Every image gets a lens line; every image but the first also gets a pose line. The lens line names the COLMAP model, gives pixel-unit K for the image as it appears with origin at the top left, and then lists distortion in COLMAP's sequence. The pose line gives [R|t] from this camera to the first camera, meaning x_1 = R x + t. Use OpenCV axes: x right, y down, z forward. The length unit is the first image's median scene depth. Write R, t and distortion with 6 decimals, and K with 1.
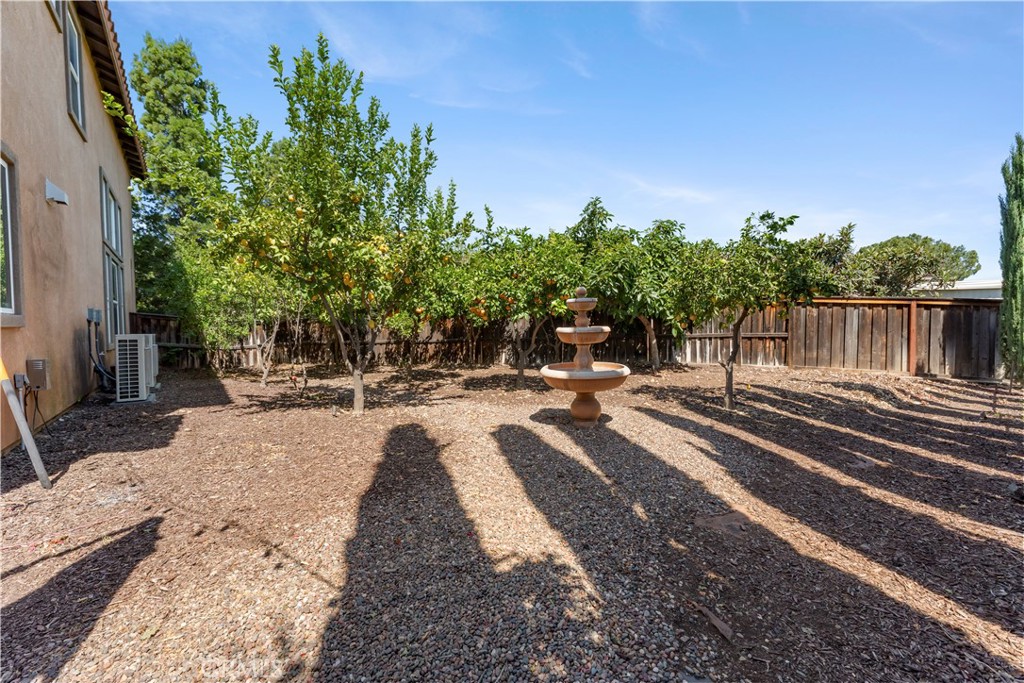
lens RADIAL K [[397.7, 0, 512.0], [0, 397.7, 341.5], [0, 0, 1]] dist [0.000276, -0.000003]
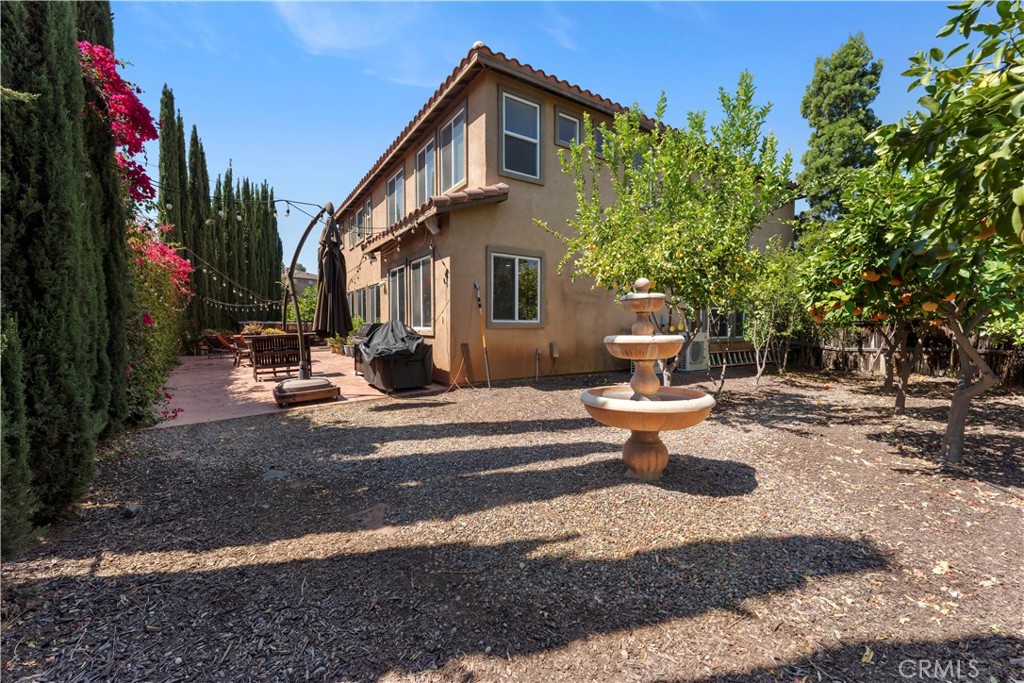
lens RADIAL K [[397.7, 0, 512.0], [0, 397.7, 341.5], [0, 0, 1]] dist [0.000276, -0.000003]
pose [[-0.072778, 0.045678, -0.996302, 1.094251], [-0.039866, 0.998019, 0.048669, -0.065819], [0.996551, 0.043261, -0.070813, 0.995553]]
